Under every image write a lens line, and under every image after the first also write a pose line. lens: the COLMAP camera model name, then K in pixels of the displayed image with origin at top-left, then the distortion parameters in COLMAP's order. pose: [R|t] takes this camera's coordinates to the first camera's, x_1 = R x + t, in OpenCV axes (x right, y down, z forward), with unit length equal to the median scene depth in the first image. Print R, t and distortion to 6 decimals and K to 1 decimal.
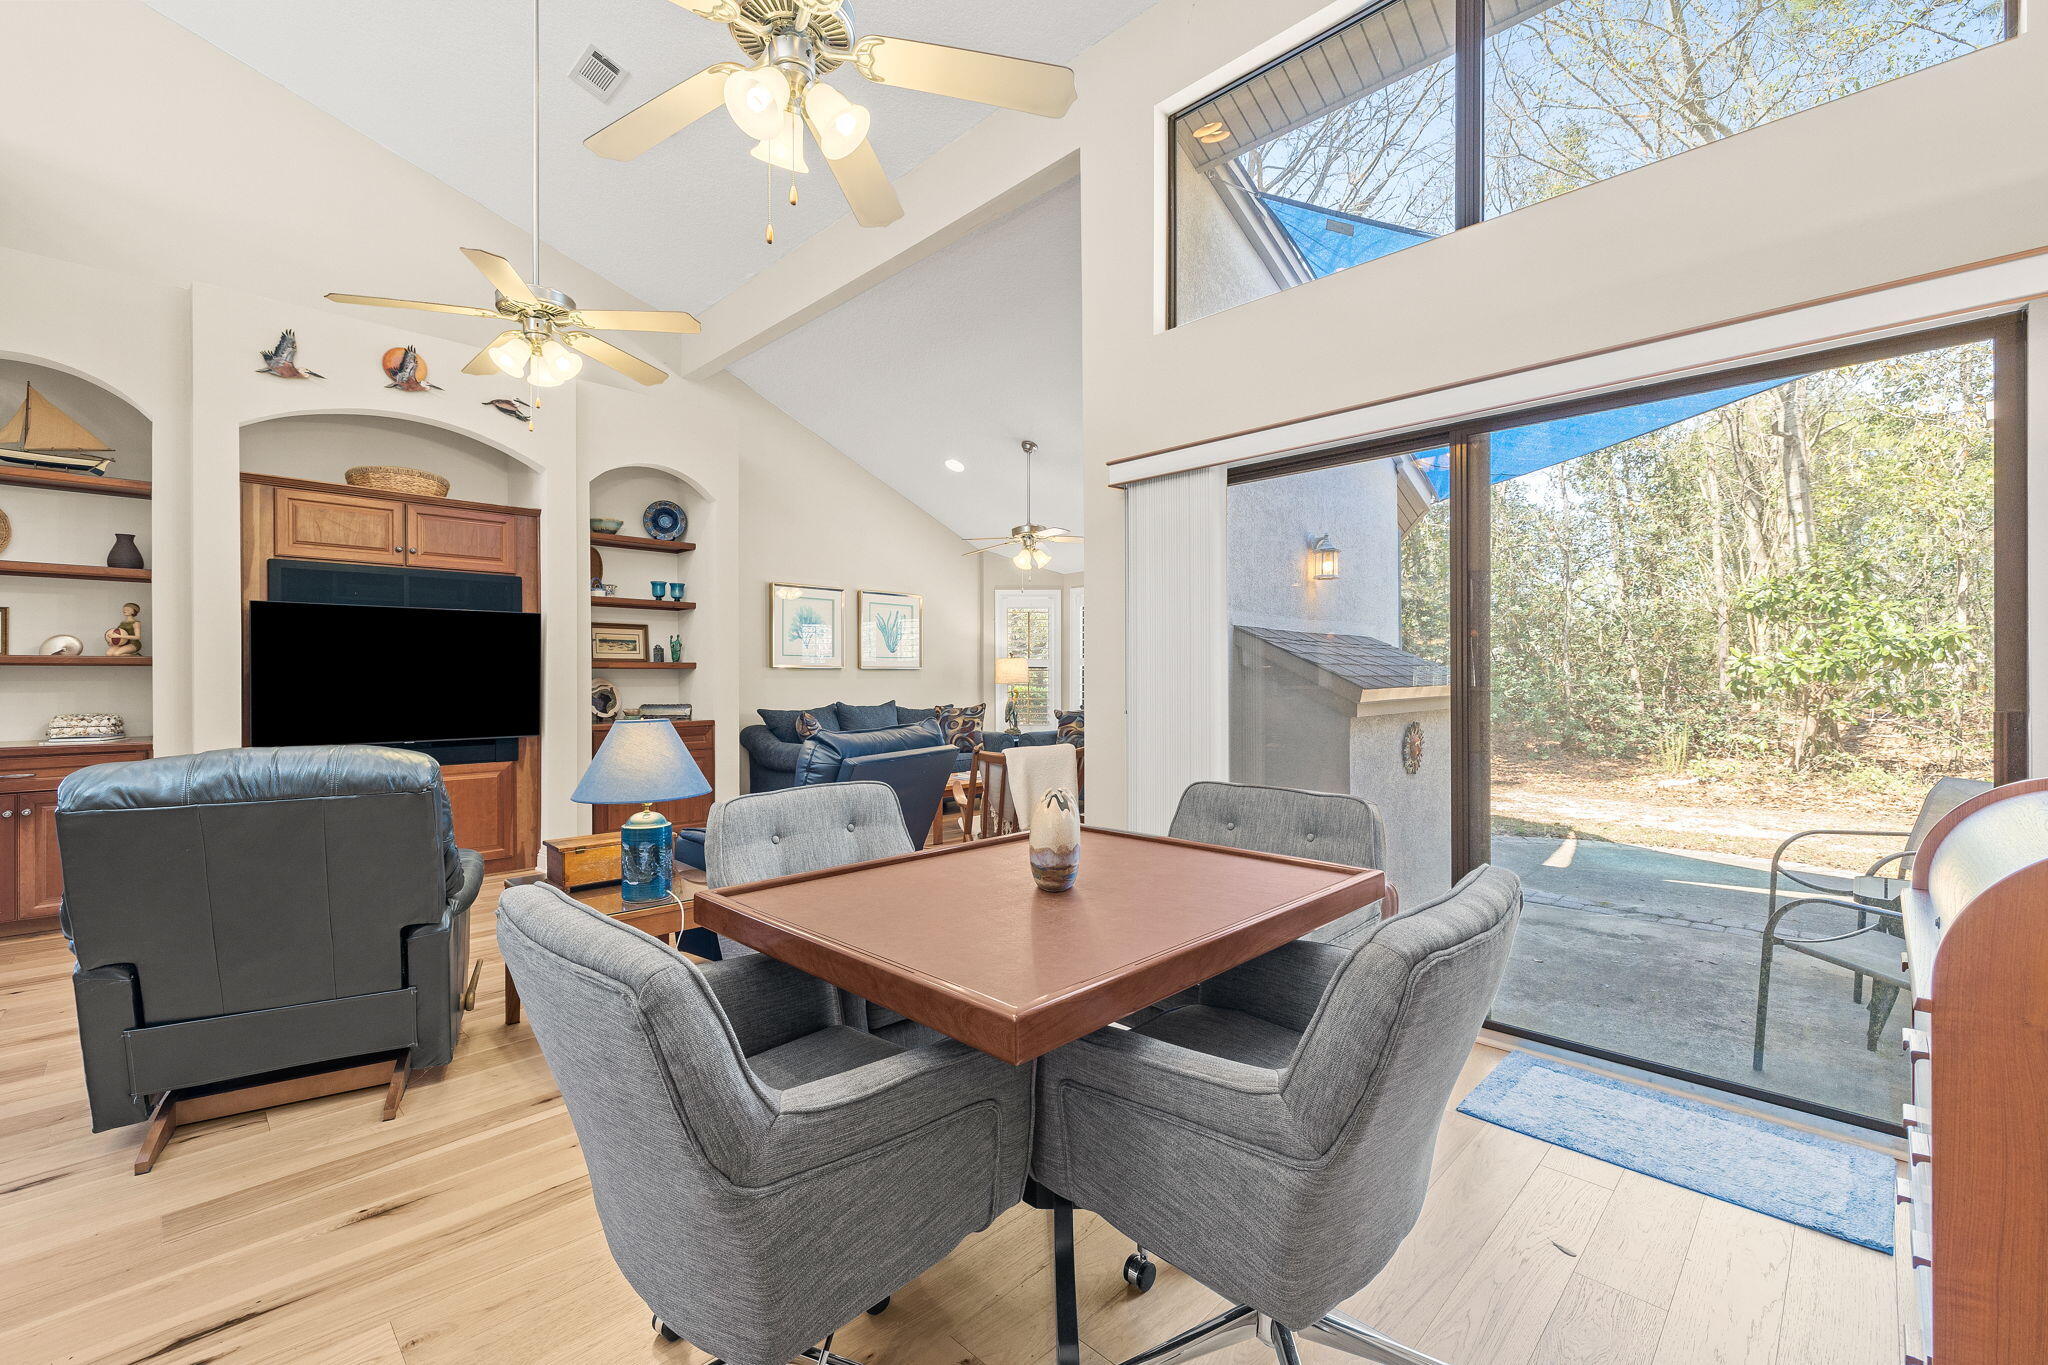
lens RADIAL K [[860.9, 0, 1024.4], [0, 860.9, 676.3], [0, 0, 1]] dist [0.000542, 0.000353]
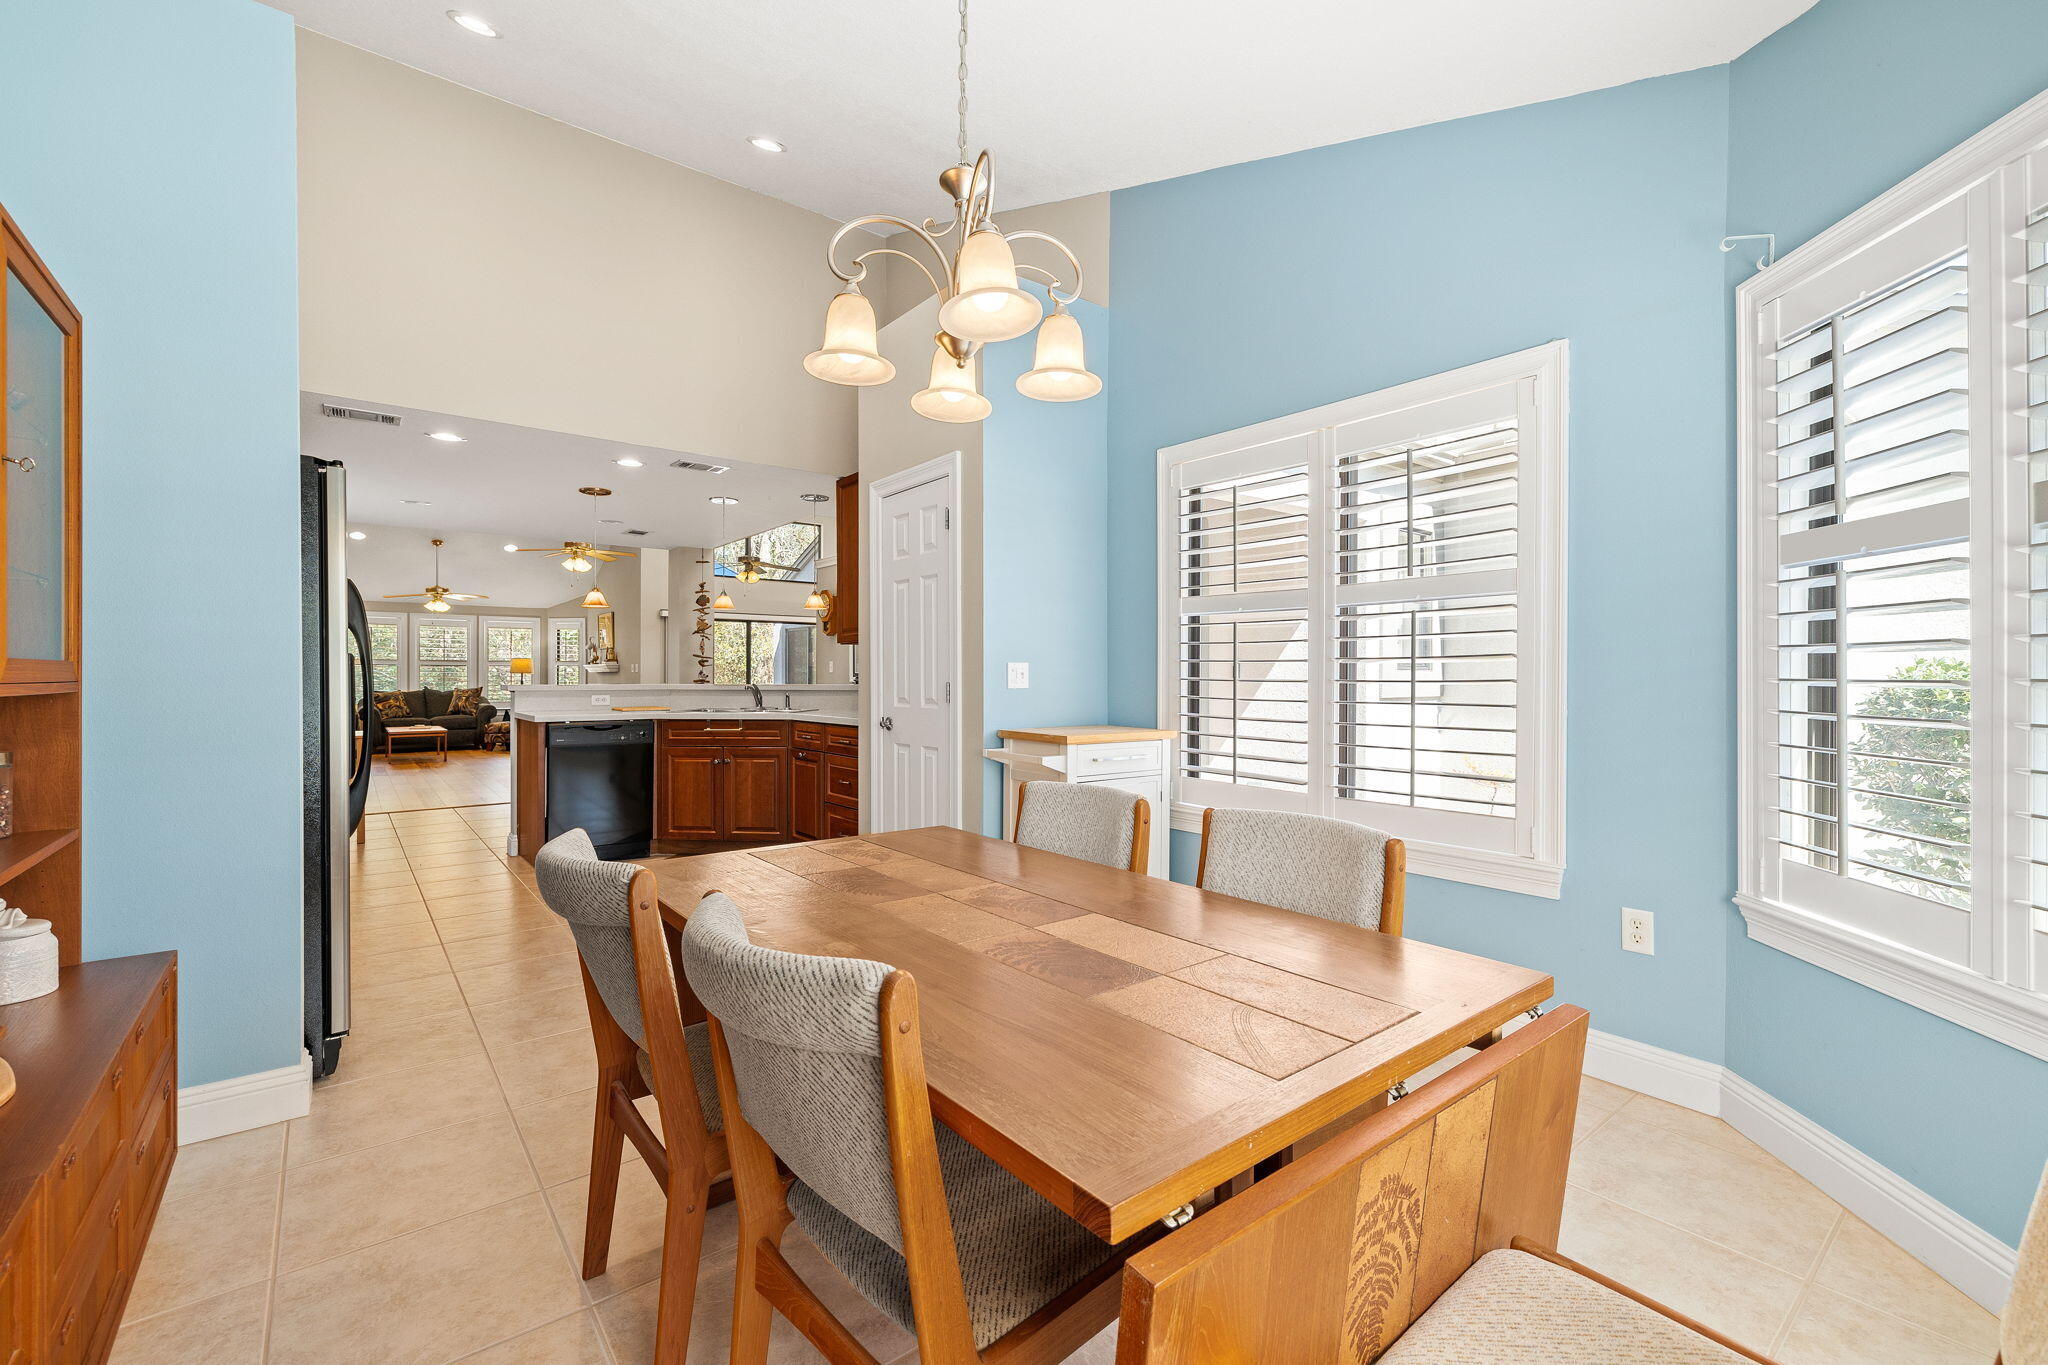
lens RADIAL K [[860.9, 0, 1016.8], [0, 860.9, 679.1], [0, 0, 1]] dist [0.000542, 0.000353]
pose [[0.133660, 0.004231, 0.991018, -1.601458], [-0.005030, 0.999981, -0.003591, 0.017709], [-0.991014, -0.004504, 0.133679, -0.438971]]
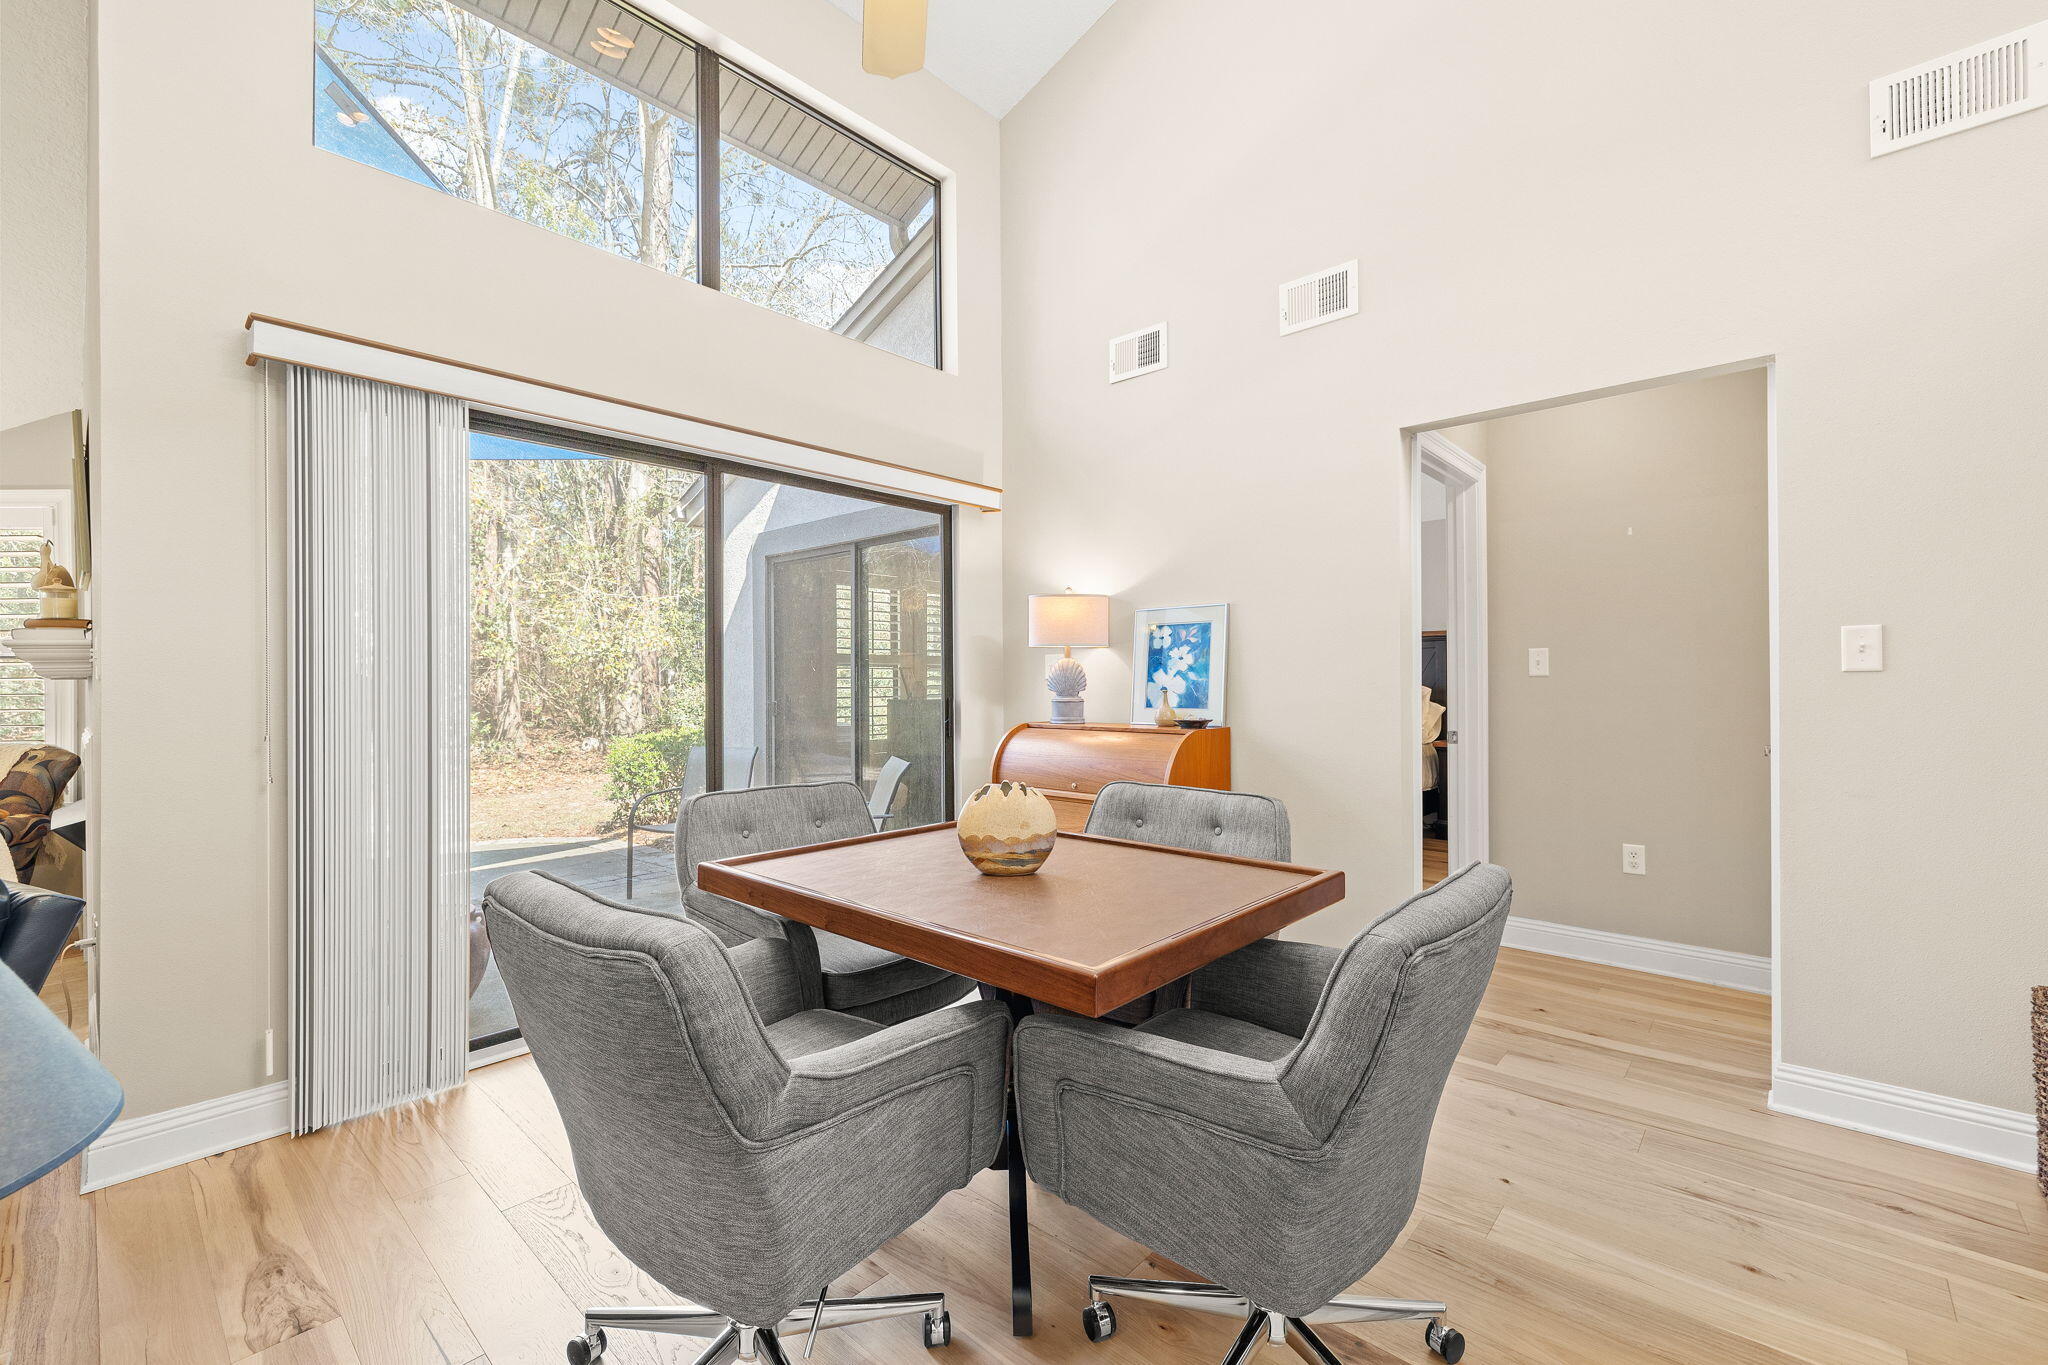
lens RADIAL K [[860.9, 0, 1012.1], [0, 860.9, 683.2], [0, 0, 1]] dist [0.000542, 0.000353]
pose [[-0.037852, 0.001880, 0.999282, -0.269705], [0.004428, 0.999989, -0.001713, 0.005425], [-0.999274, 0.004360, -0.037860, 0.258271]]
